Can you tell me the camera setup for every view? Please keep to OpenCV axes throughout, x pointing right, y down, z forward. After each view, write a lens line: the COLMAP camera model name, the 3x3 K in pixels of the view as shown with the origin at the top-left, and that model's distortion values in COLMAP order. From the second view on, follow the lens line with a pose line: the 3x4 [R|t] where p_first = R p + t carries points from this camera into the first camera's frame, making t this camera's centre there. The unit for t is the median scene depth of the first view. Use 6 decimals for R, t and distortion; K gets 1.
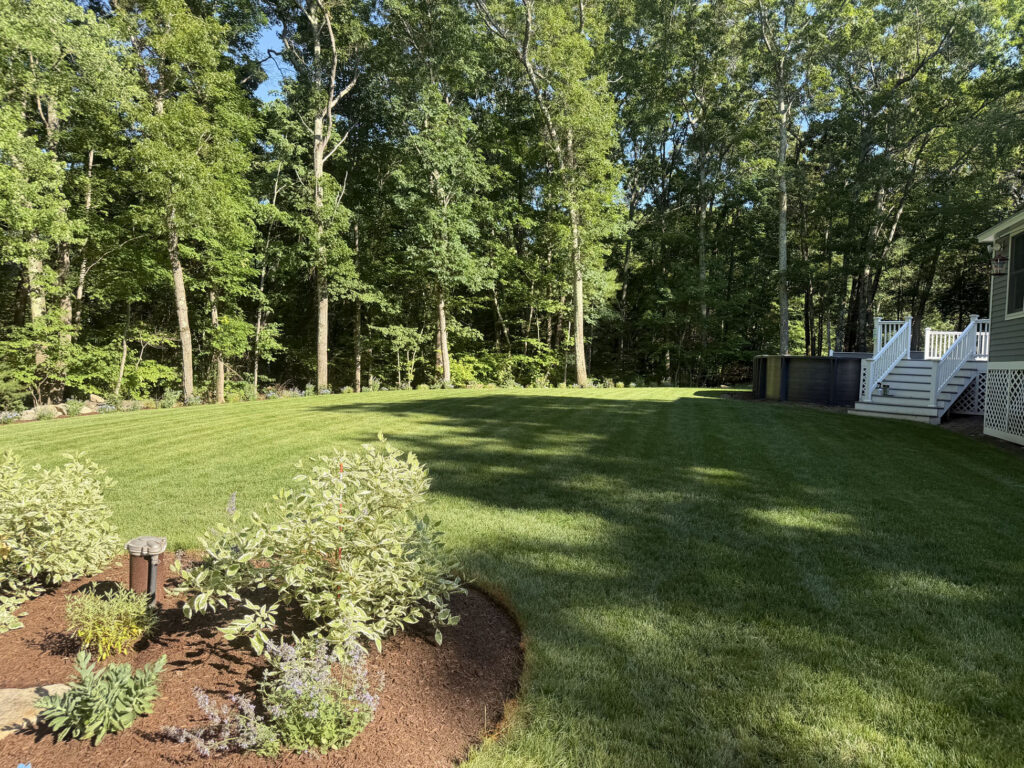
lens RADIAL K [[786.4, 0, 512.0], [0, 786.4, 384.0], [0, 0, 1]] dist [0.127454, -0.089435]
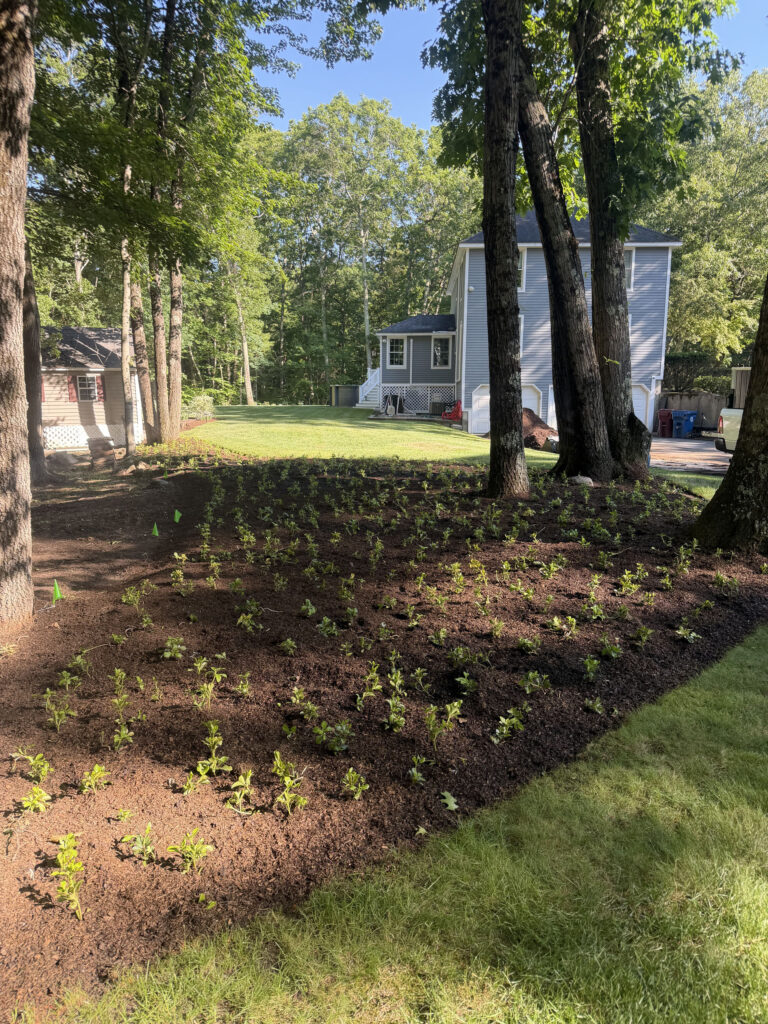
lens RADIAL K [[786.4, 0, 384.0], [0, 786.4, 512.0], [0, 0, 1]] dist [0.127454, -0.089435]
pose [[0.973178, -0.058220, 0.222567, -0.019922], [0.033048, 0.992793, 0.115196, 0.037631], [-0.227669, -0.104750, 0.968088, -0.663304]]
